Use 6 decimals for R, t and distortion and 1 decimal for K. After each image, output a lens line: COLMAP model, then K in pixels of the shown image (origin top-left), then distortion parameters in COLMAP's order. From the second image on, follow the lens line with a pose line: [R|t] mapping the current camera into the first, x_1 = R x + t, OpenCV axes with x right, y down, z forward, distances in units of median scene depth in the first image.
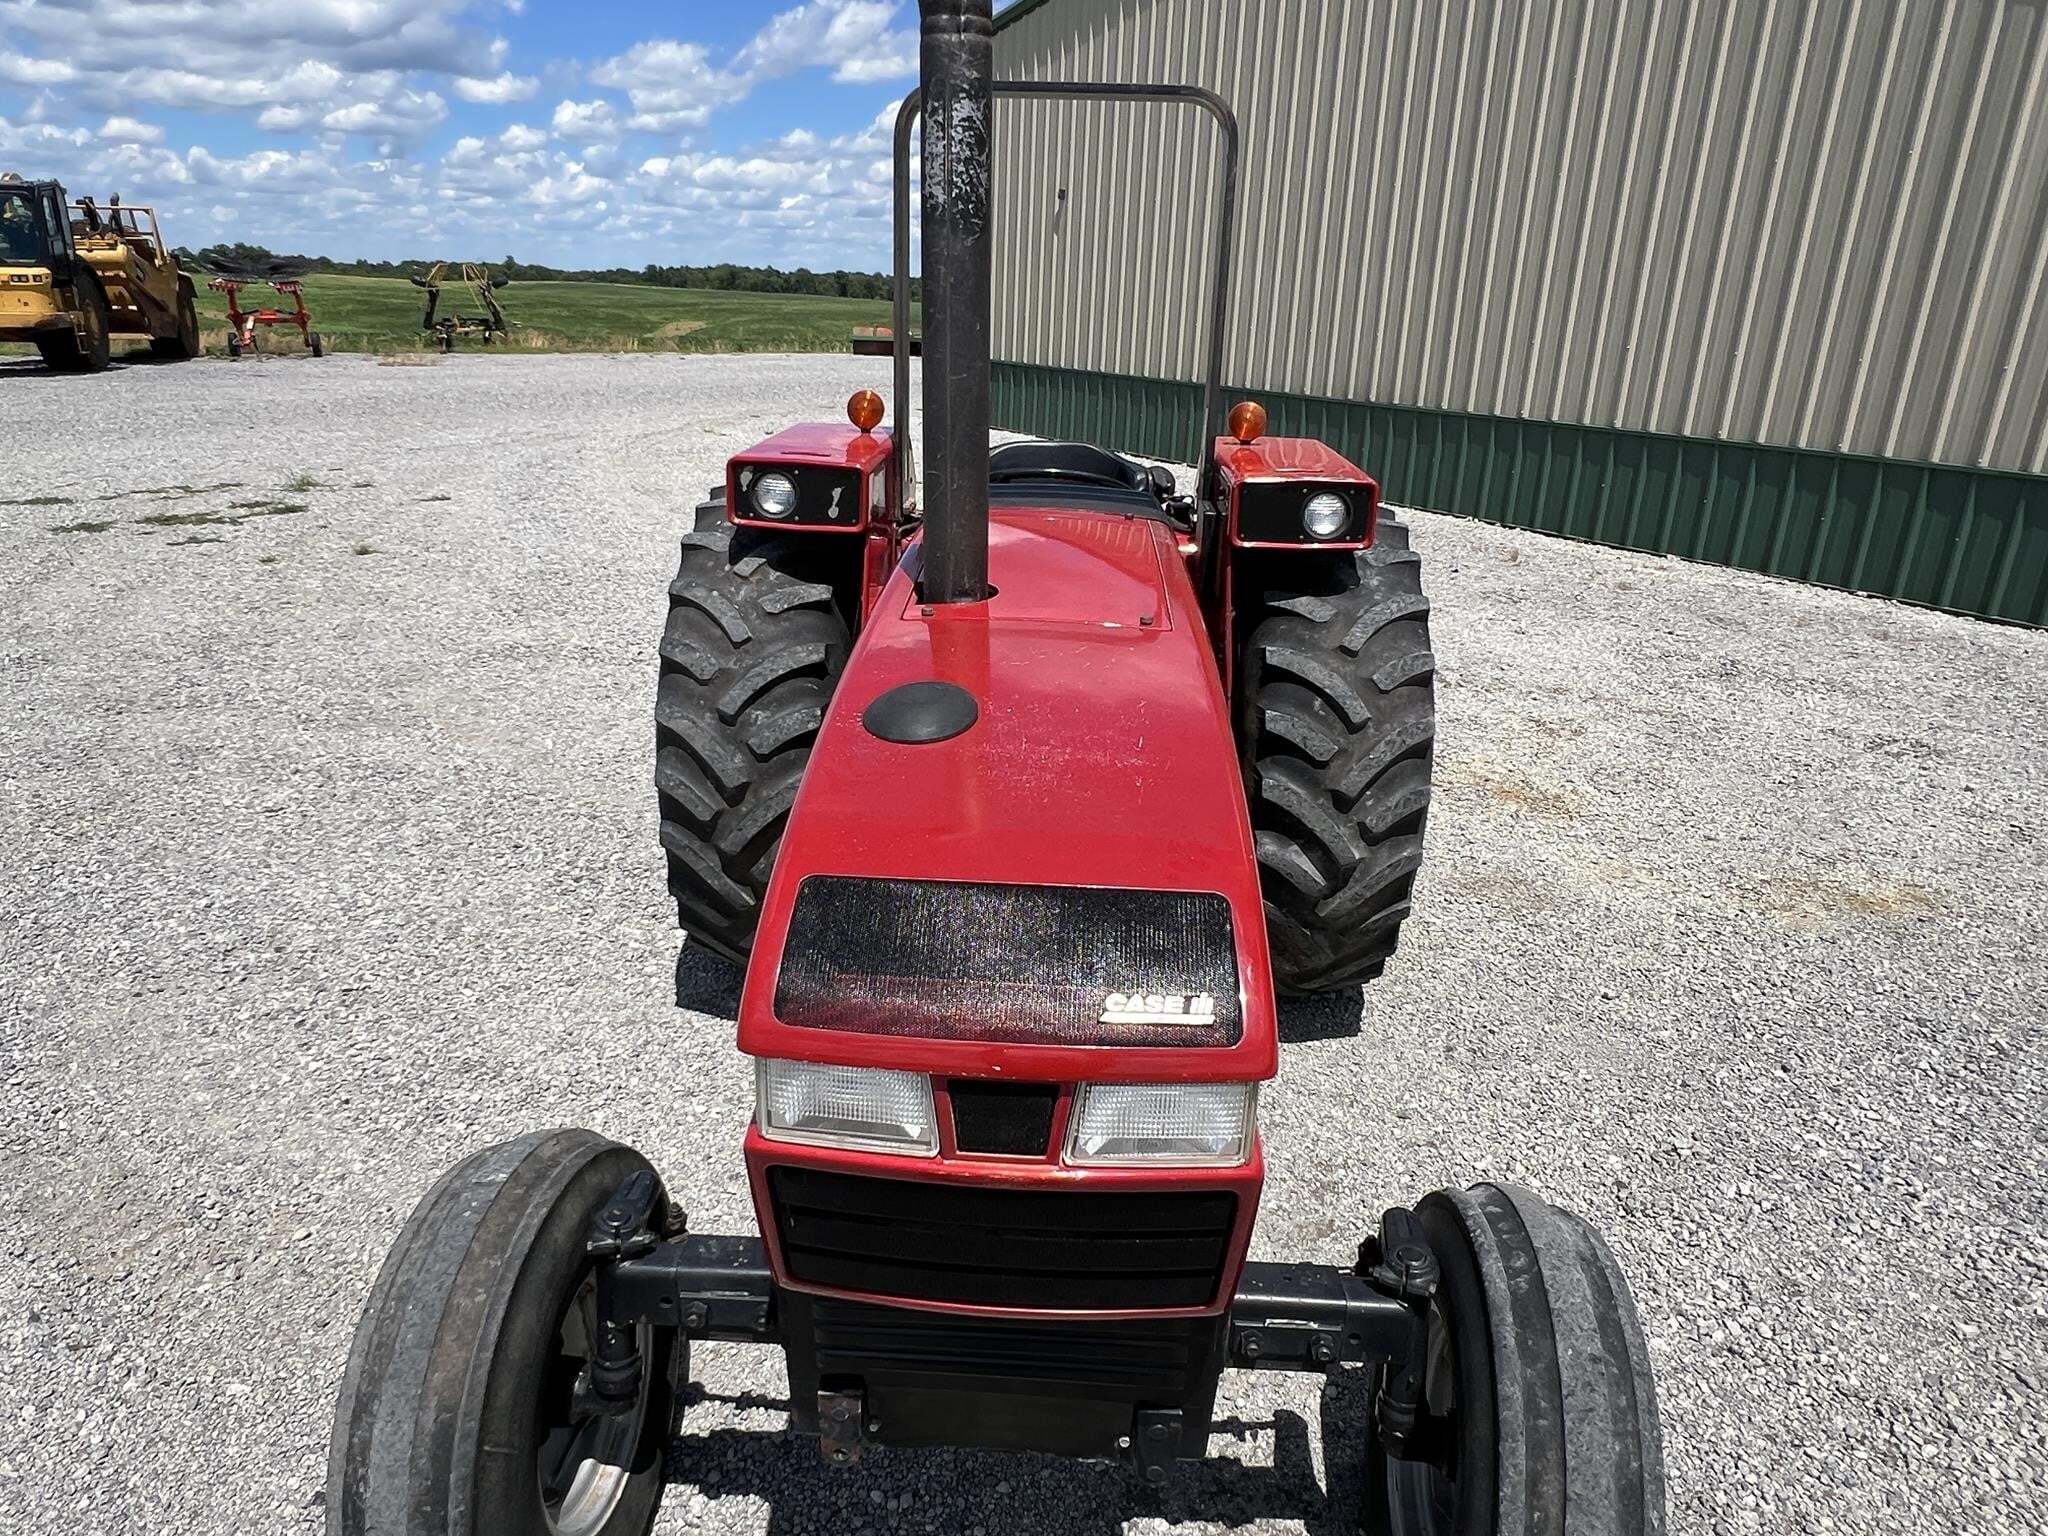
lens RADIAL K [[1308.4, 0, 1020.7], [0, 1308.4, 764.0], [0, 0, 1]] dist [-0.003963, -0.000352]
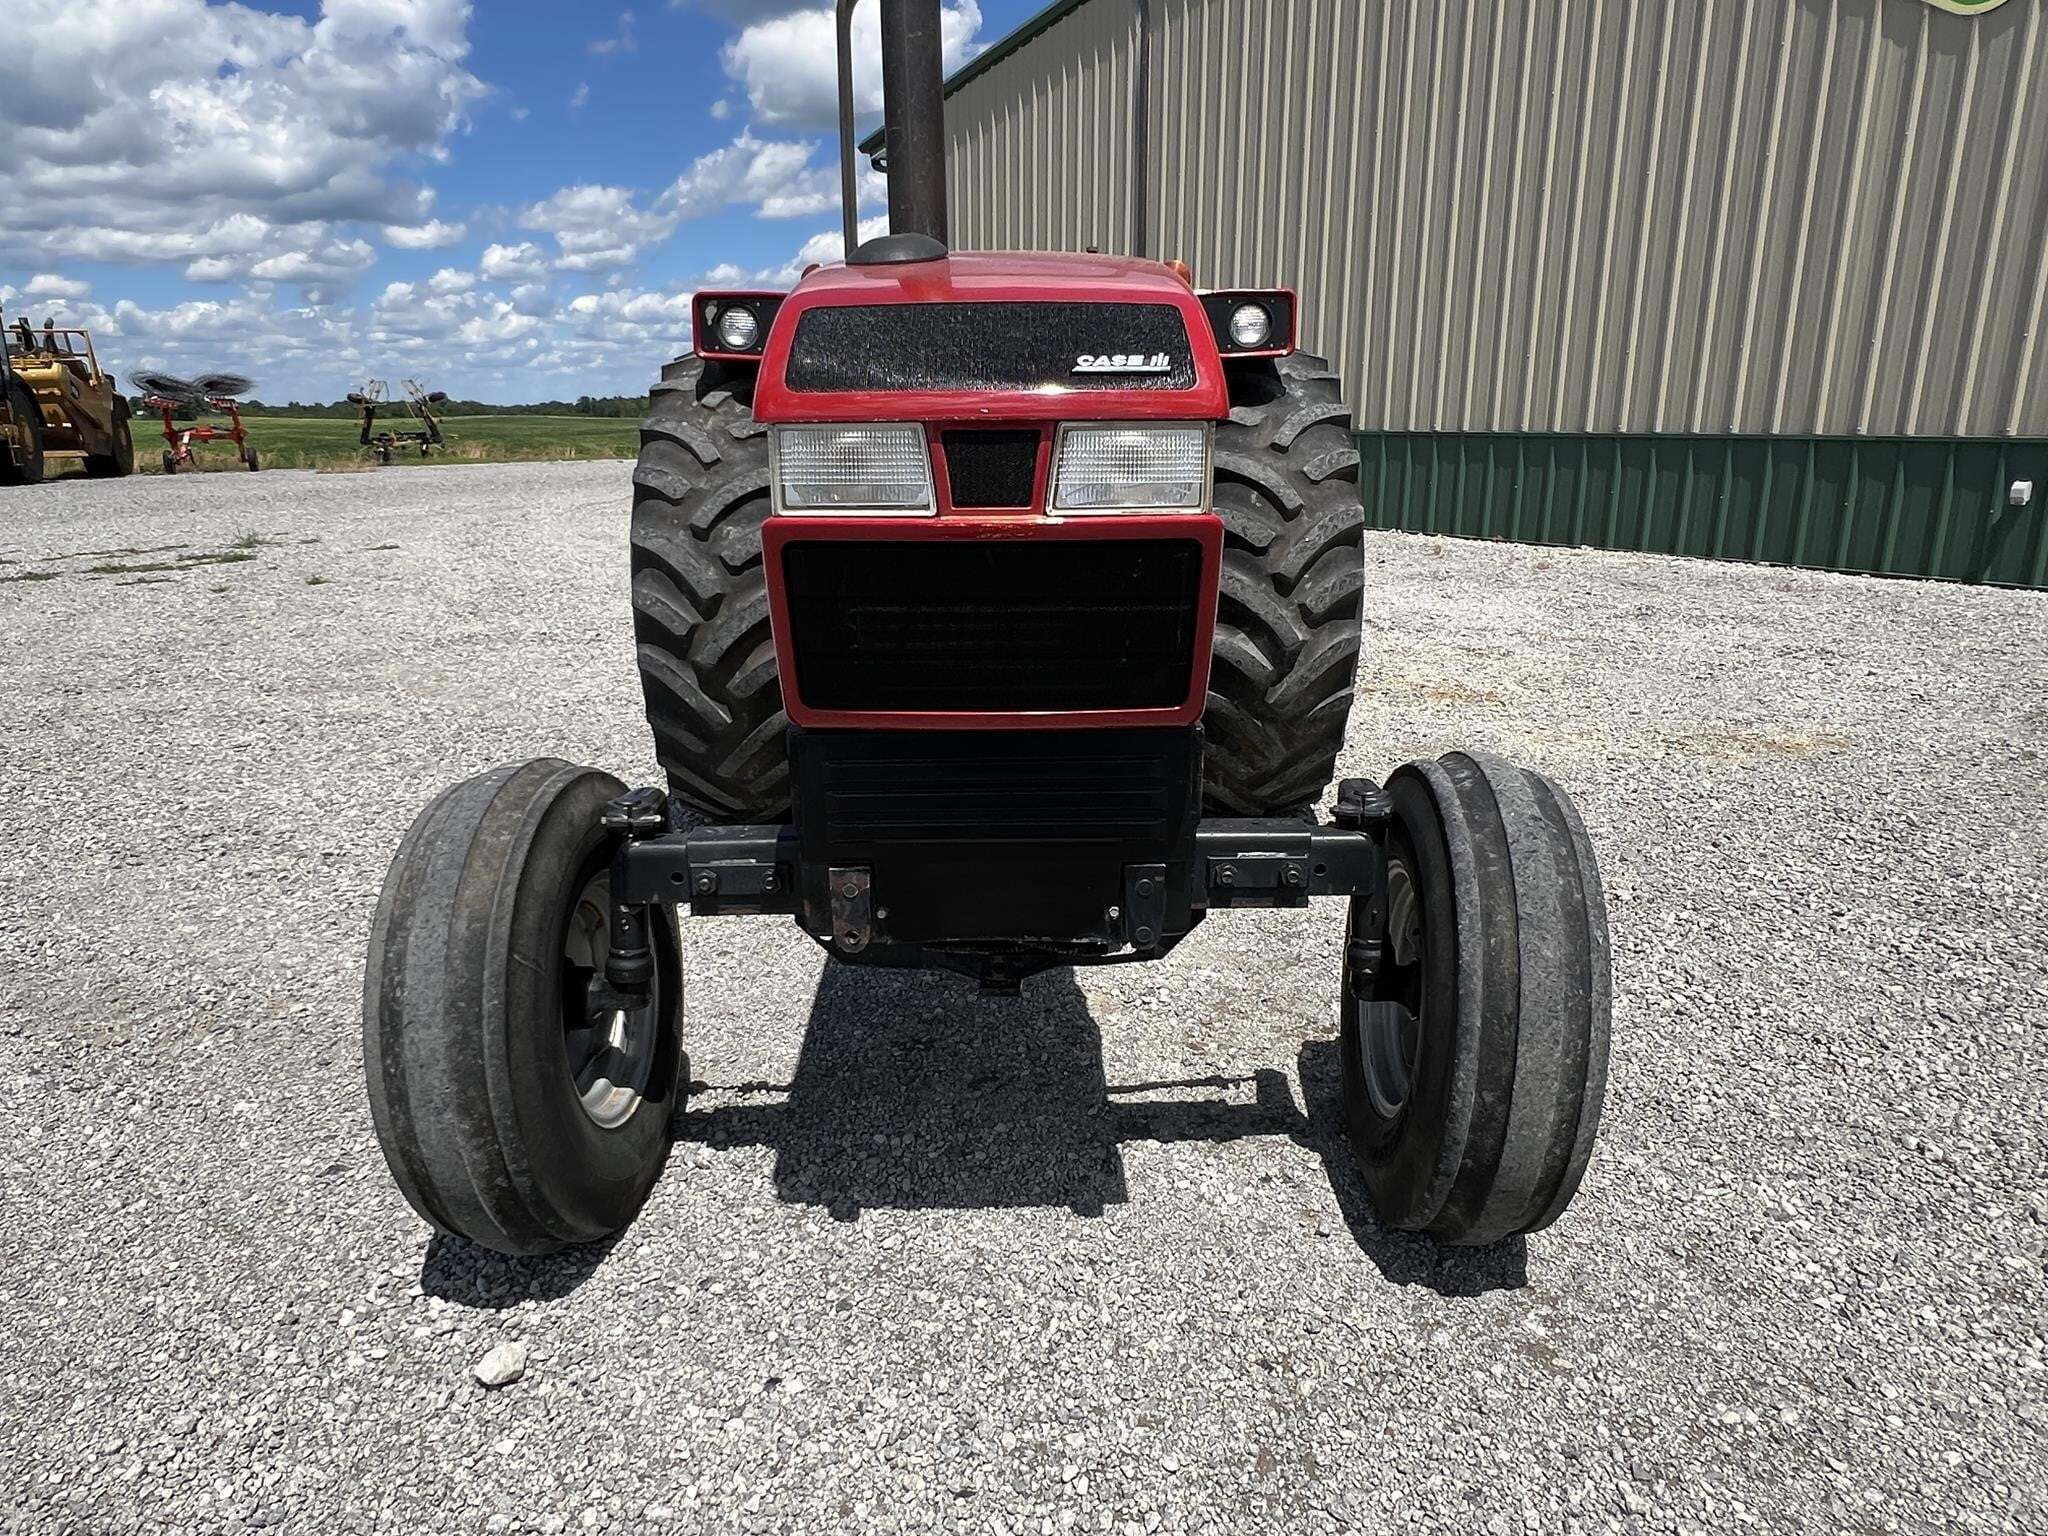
lens RADIAL K [[1308.4, 0, 1017.2], [0, 1308.4, 768.0], [0, 0, 1]] dist [-0.003963, -0.000352]
pose [[0.998070, -0.048023, 0.039373, -0.019442], [0.050988, 0.995638, -0.078130, 0.246902], [-0.035449, 0.079987, 0.996165, -0.043926]]
